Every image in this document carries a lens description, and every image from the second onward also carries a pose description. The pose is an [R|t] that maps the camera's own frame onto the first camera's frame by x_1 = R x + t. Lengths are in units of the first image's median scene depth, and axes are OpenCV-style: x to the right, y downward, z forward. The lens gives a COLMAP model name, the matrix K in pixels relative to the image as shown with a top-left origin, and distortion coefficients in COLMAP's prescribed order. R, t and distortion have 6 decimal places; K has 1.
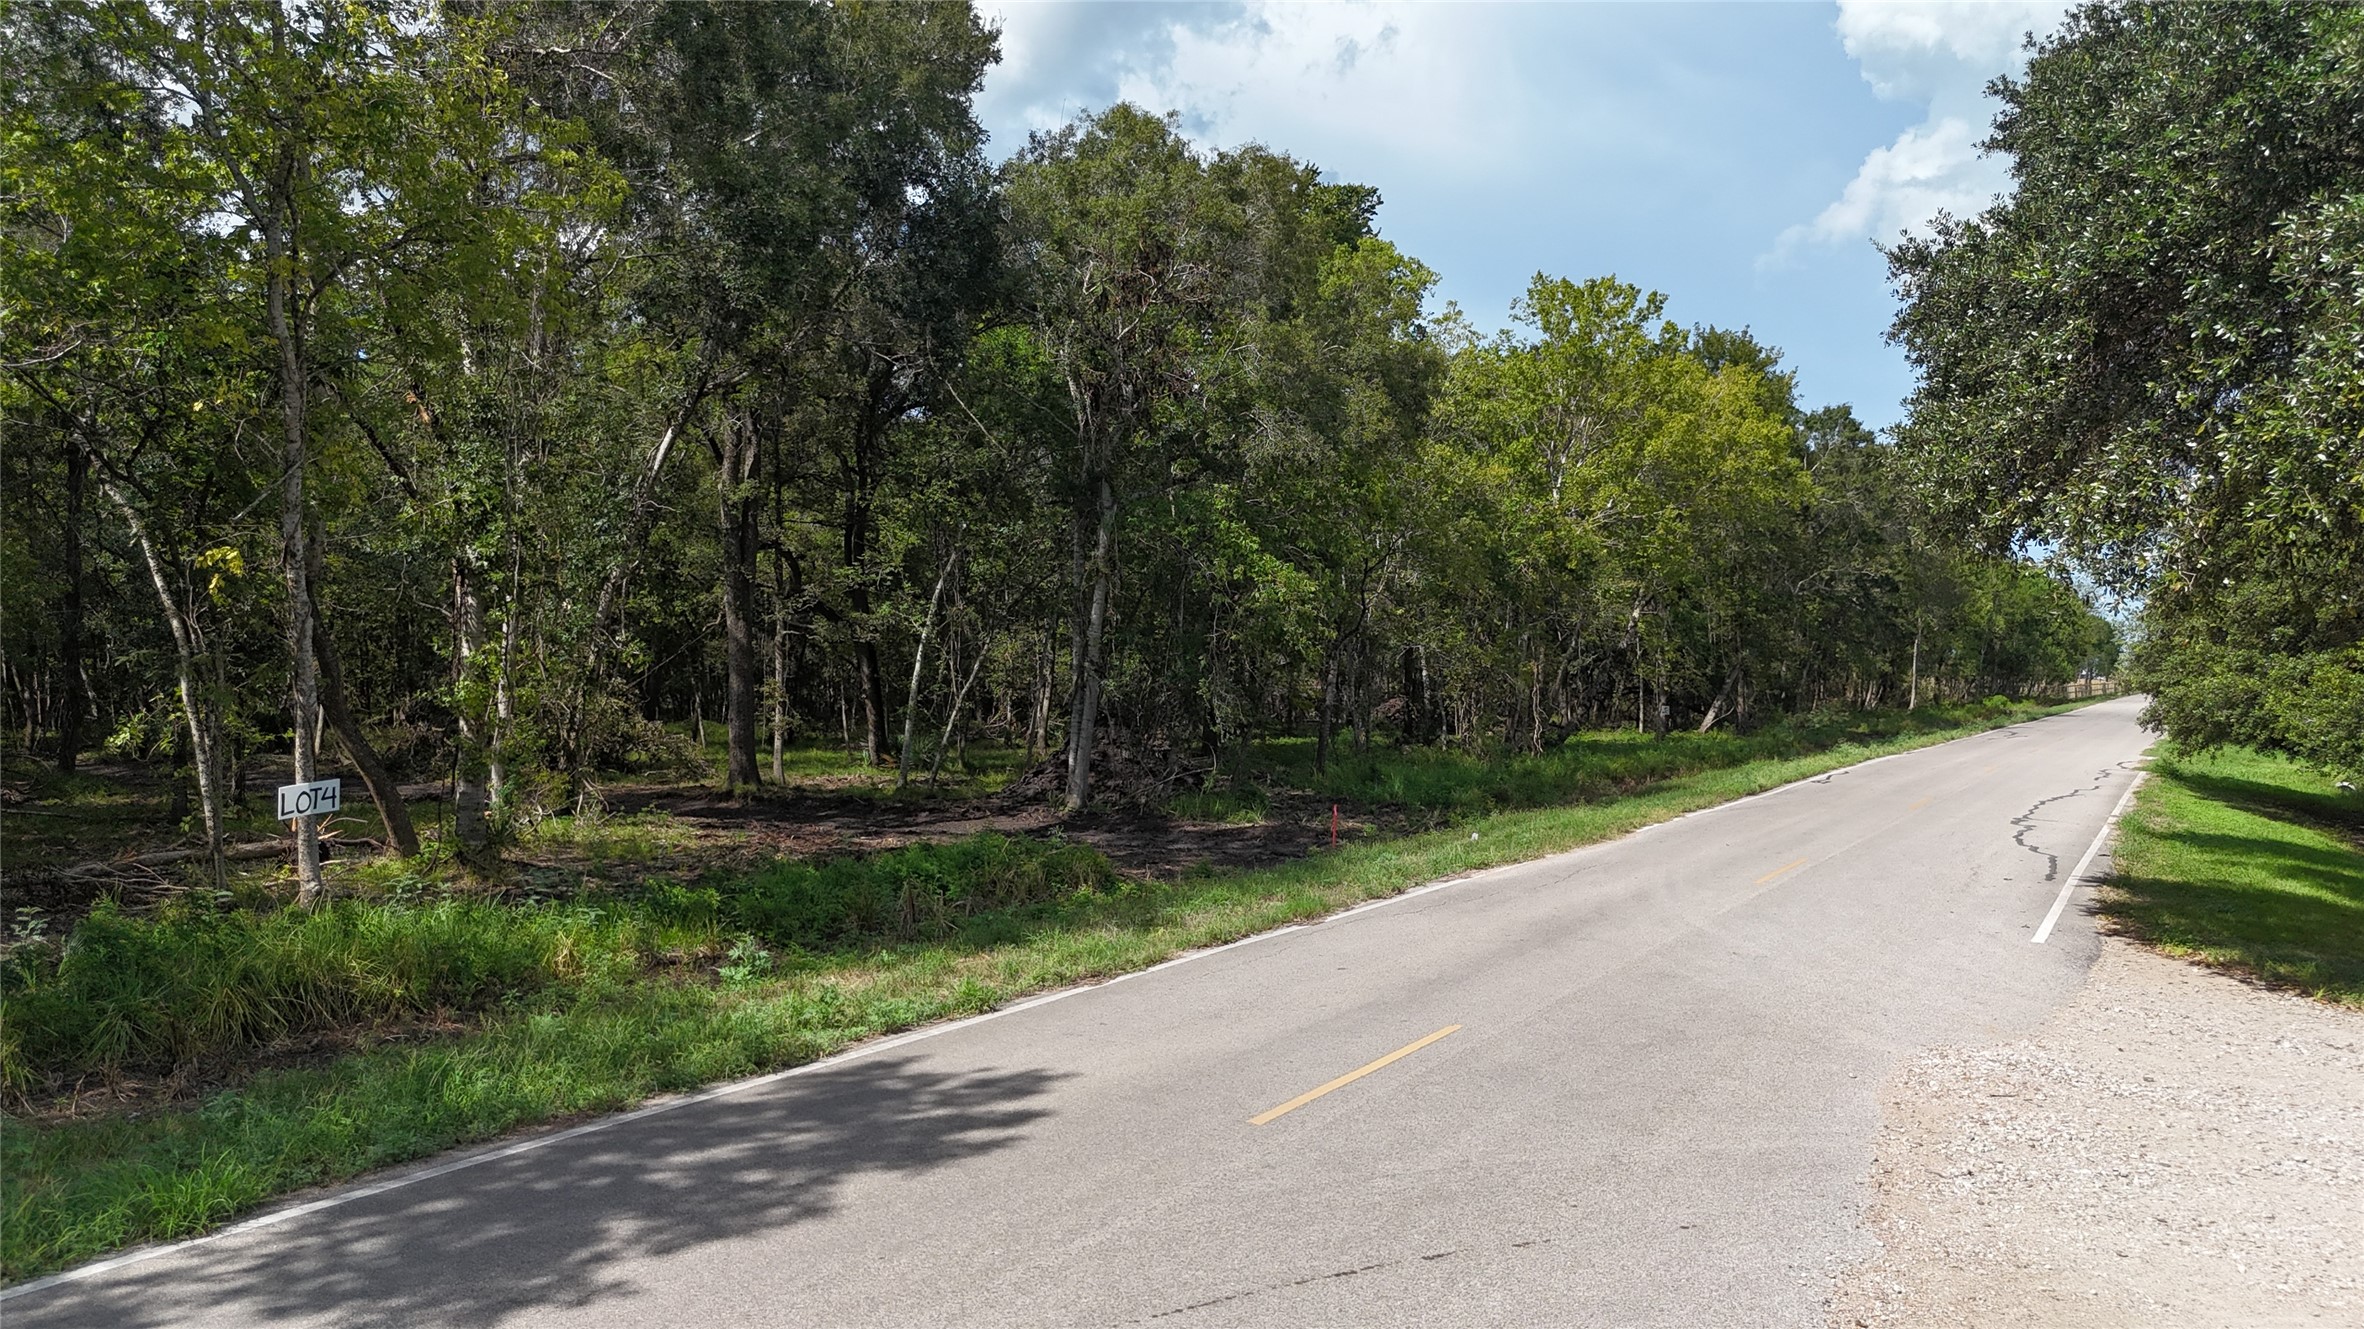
lens RADIAL K [[1642.5, 0, 1200.9], [0, 1642.5, 665.9], [0, 0, 1]] dist [-0.012656, -0.033144]
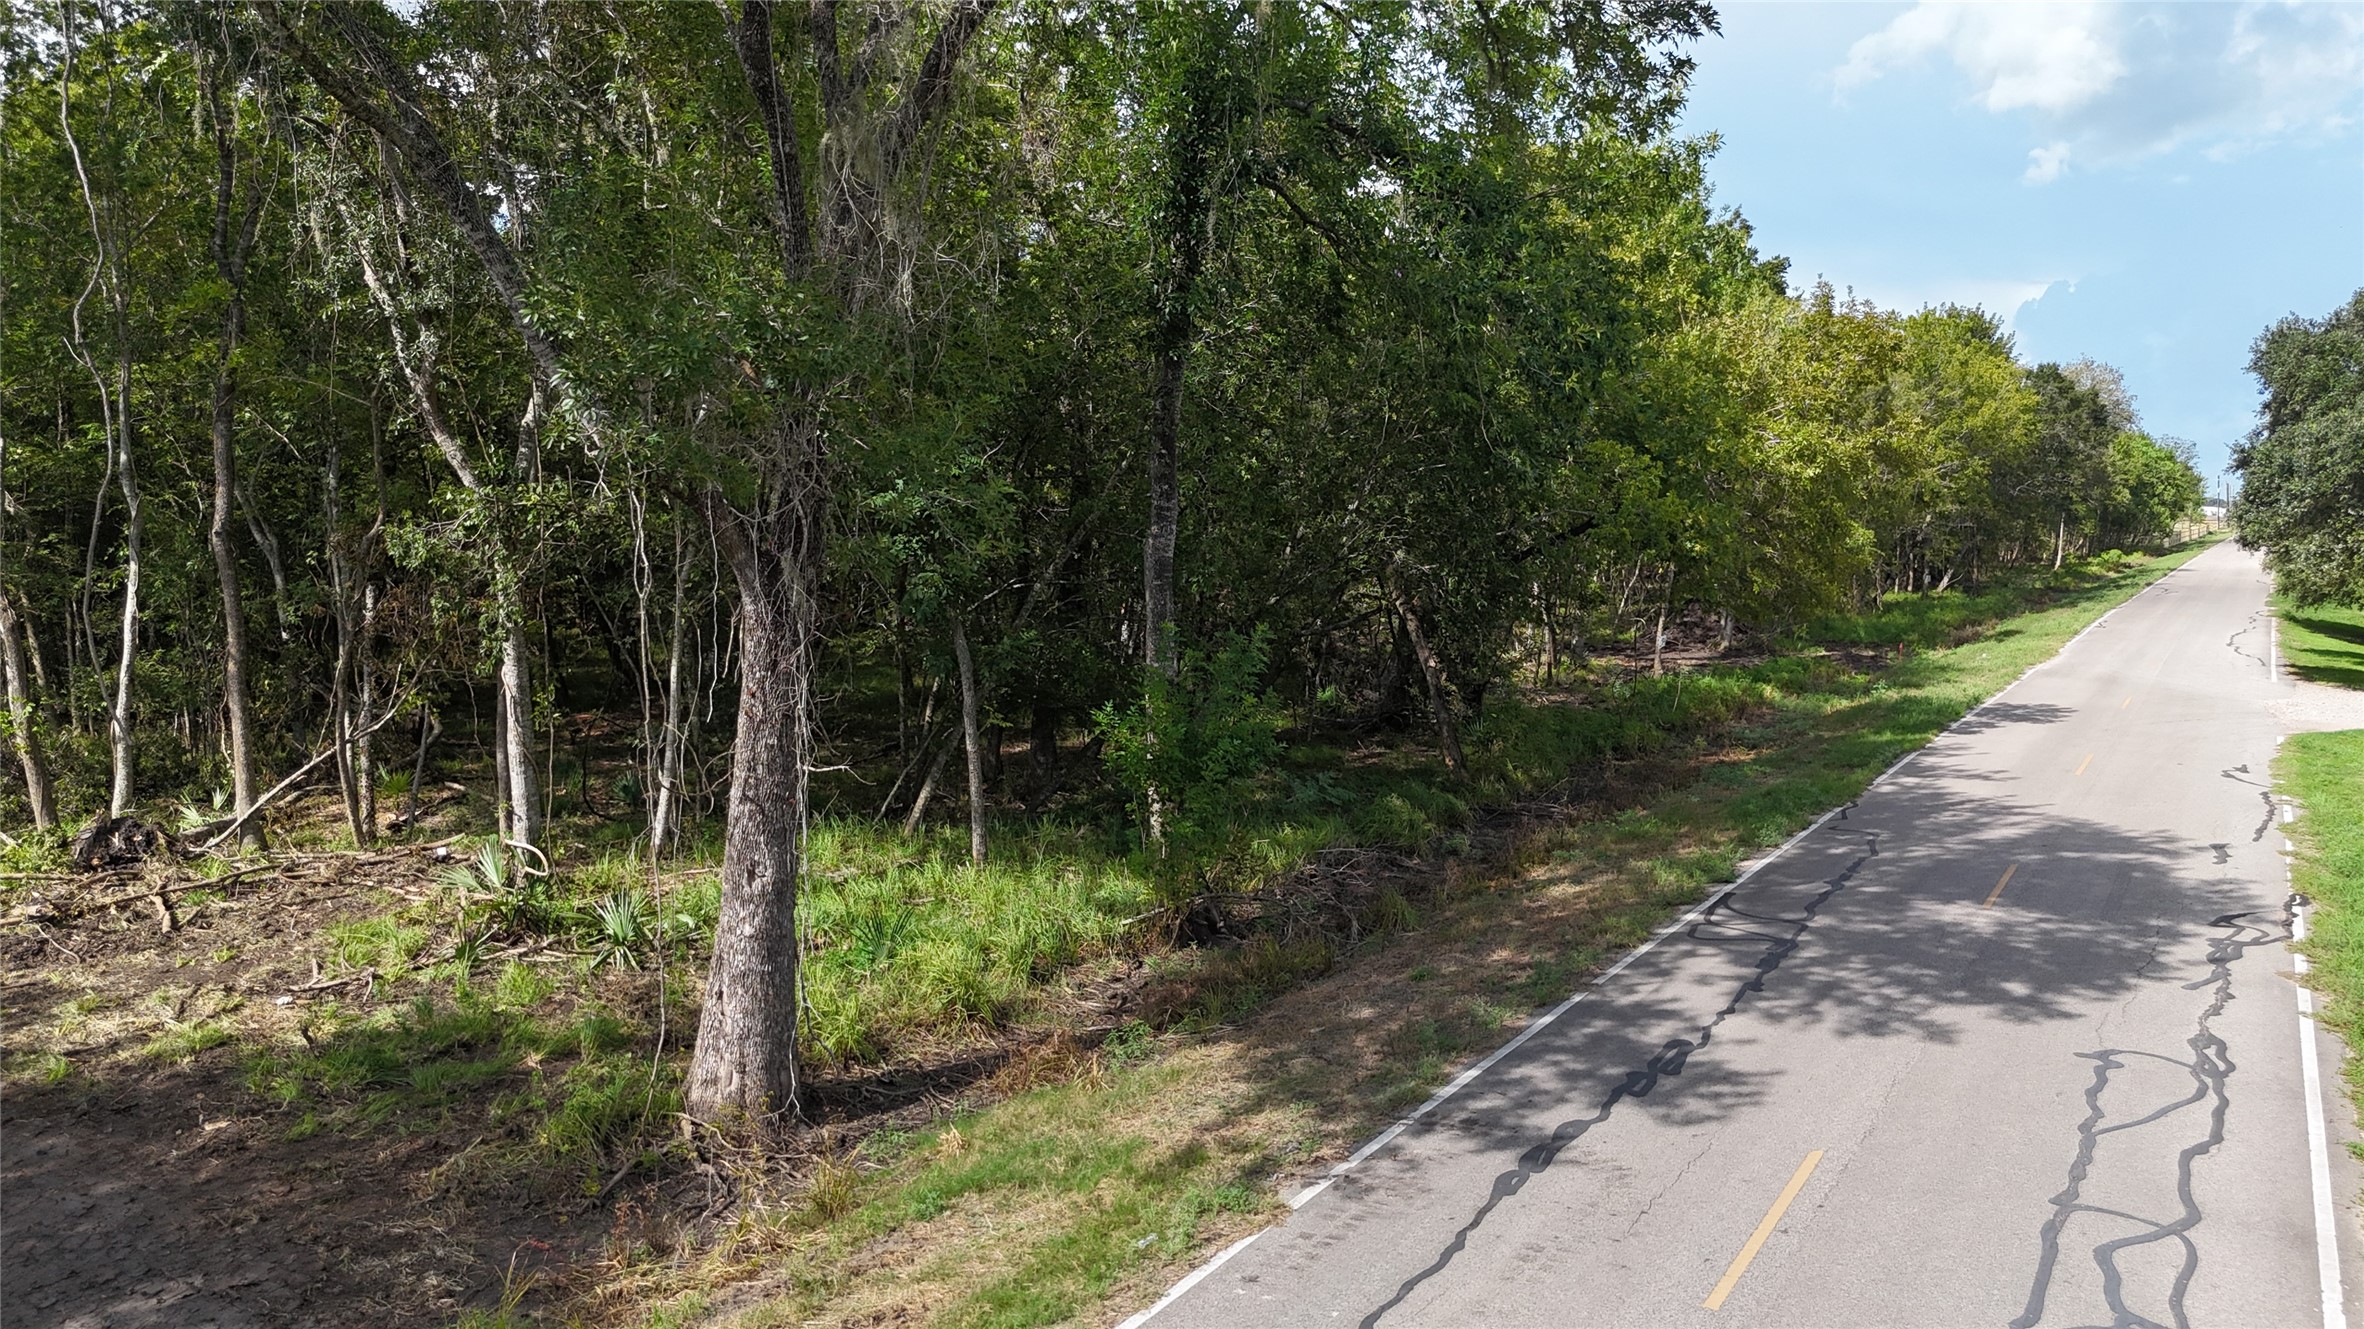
lens RADIAL K [[1642.5, 0, 1185.1], [0, 1642.5, 656.4], [0, 0, 1]] dist [-0.012656, -0.033144]
pose [[0.999115, -0.019796, -0.037123, -0.299974], [0.022841, 0.996247, 0.083489, -0.037302], [0.035331, -0.084263, 0.995817, -0.443789]]
